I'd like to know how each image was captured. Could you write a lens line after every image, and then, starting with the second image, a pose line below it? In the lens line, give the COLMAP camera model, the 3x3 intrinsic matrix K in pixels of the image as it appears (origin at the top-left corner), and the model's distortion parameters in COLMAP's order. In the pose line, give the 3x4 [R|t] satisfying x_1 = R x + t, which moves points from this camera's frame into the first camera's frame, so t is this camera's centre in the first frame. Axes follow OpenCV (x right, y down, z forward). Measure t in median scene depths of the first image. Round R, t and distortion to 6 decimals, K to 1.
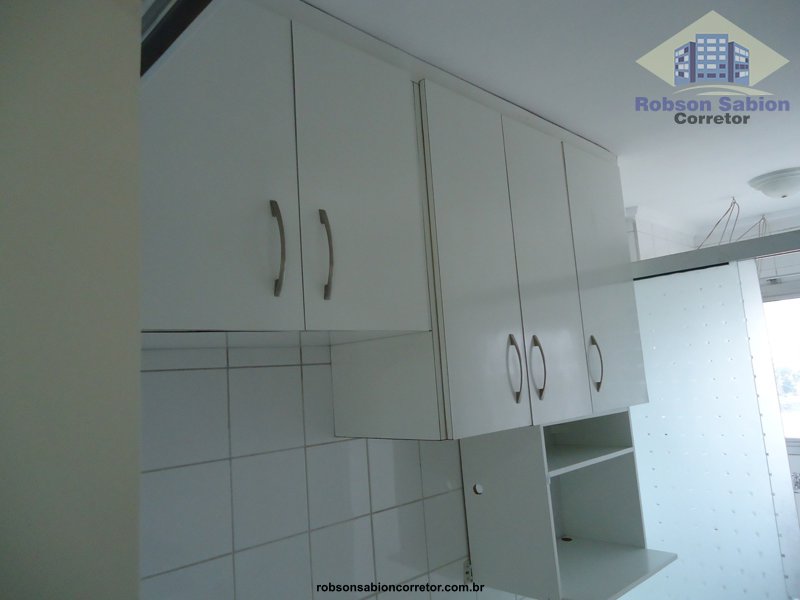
lens RADIAL K [[563.3, 0, 400.0], [0, 563.3, 300.0], [0, 0, 1]] dist [-0.003482, -0.002362]
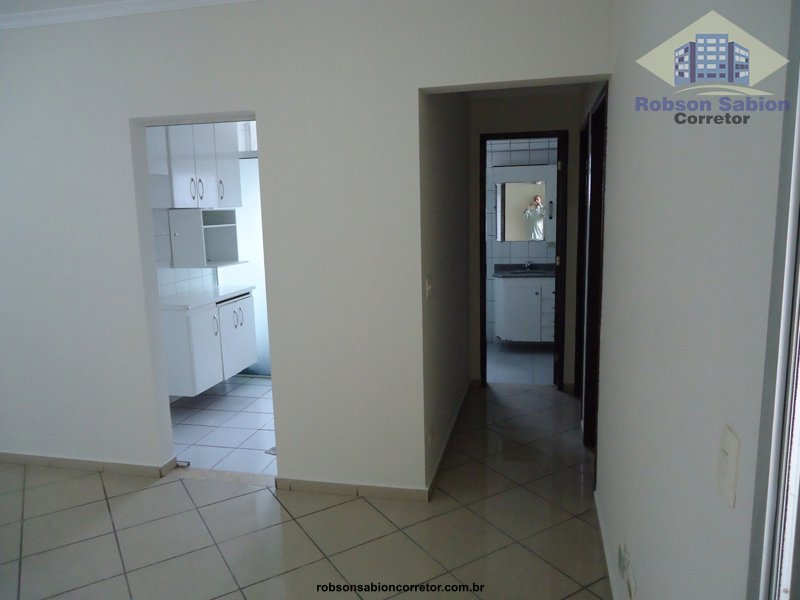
lens RADIAL K [[580.9, 0, 398.0], [0, 580.9, 297.0], [0, 0, 1]] dist [-0.008351, 0.004293]
pose [[0.840088, -0.030500, 0.541592, -0.487970], [-0.113600, 0.966387, 0.230632, -0.137554], [-0.530422, -0.255276, 0.808385, -1.907634]]
